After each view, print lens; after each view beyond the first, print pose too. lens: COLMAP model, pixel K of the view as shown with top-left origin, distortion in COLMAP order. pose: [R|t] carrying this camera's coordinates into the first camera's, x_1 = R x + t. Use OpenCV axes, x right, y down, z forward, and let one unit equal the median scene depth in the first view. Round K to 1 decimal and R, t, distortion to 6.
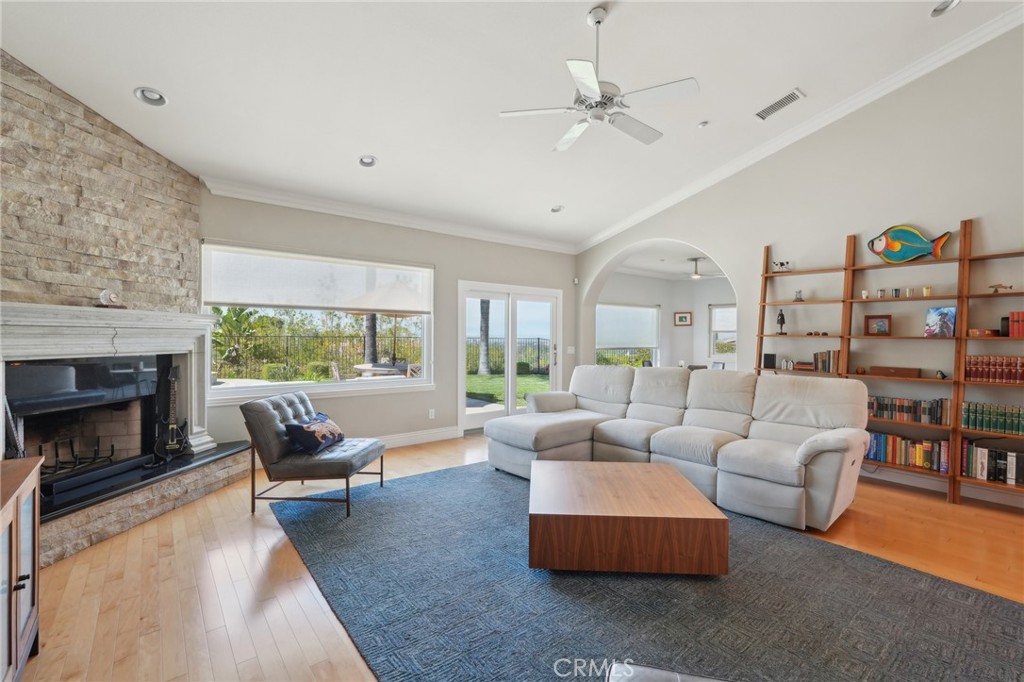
lens RADIAL K [[455.1, 0, 507.7], [0, 455.1, 337.2], [0, 0, 1]] dist [-0.020636, 0.009470]
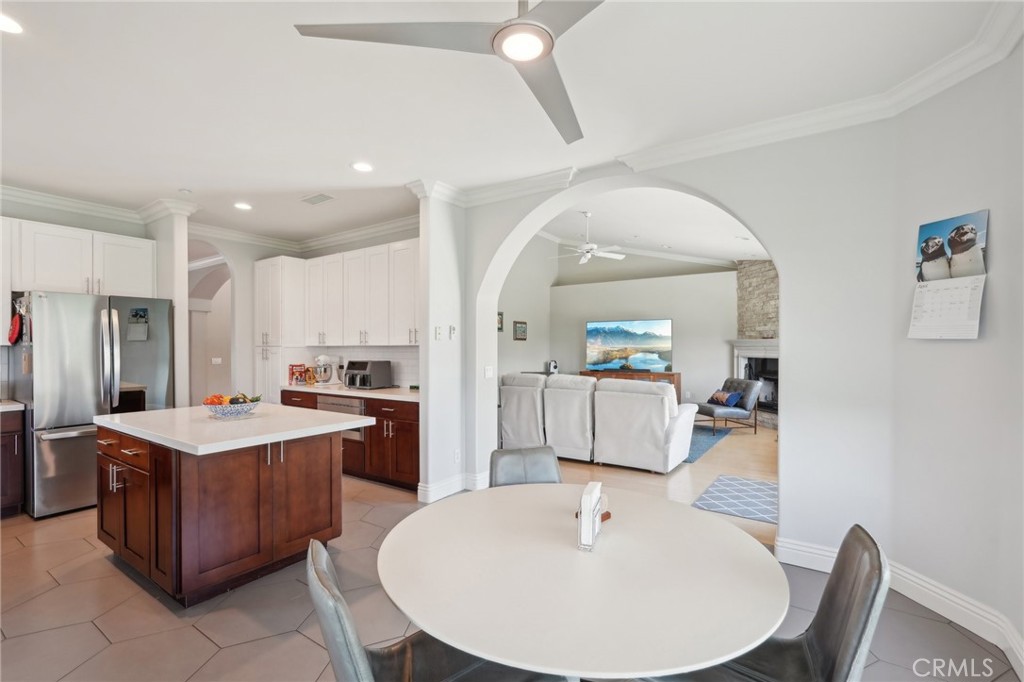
lens RADIAL K [[458.4, 0, 513.5], [0, 458.4, 352.0], [0, 0, 1]] dist [-0.008564, 0.000436]
pose [[-0.951238, -0.000941, -0.308457, 1.203468], [-0.004415, 0.999934, 0.010564, -0.011064], [0.308426, 0.011411, -0.951180, 2.908723]]
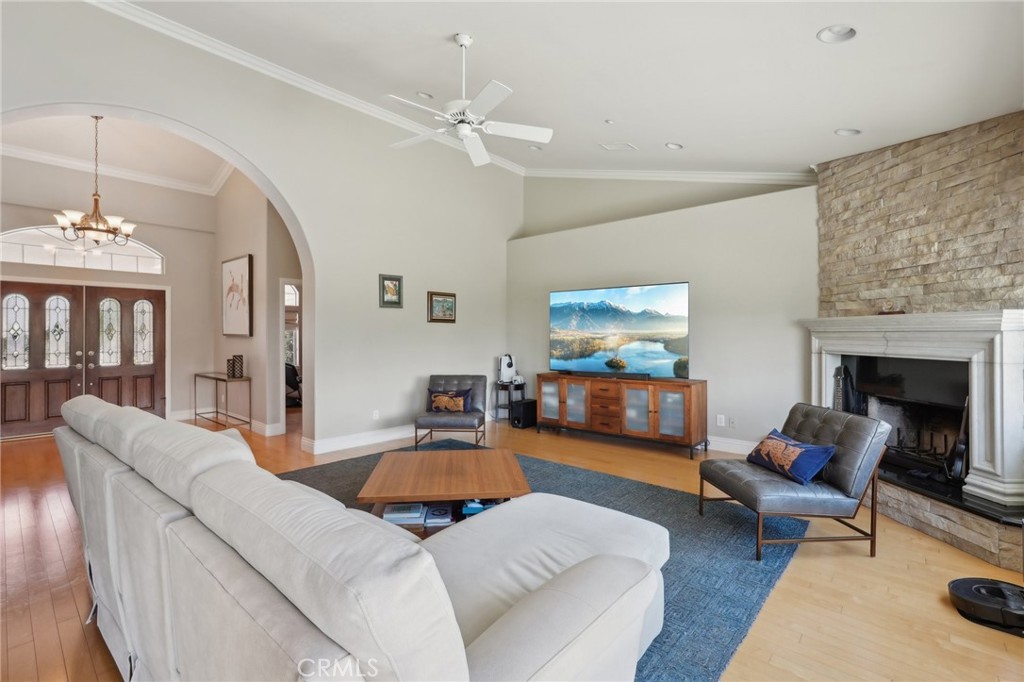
lens RADIAL K [[455.1, 0, 507.7], [0, 455.1, 337.2], [0, 0, 1]] dist [-0.020636, 0.009470]
pose [[-0.984332, -0.003249, -0.176296, 0.259952], [-0.004537, 0.999966, 0.006904, -0.010401], [0.176268, 0.007596, -0.984313, 1.907431]]
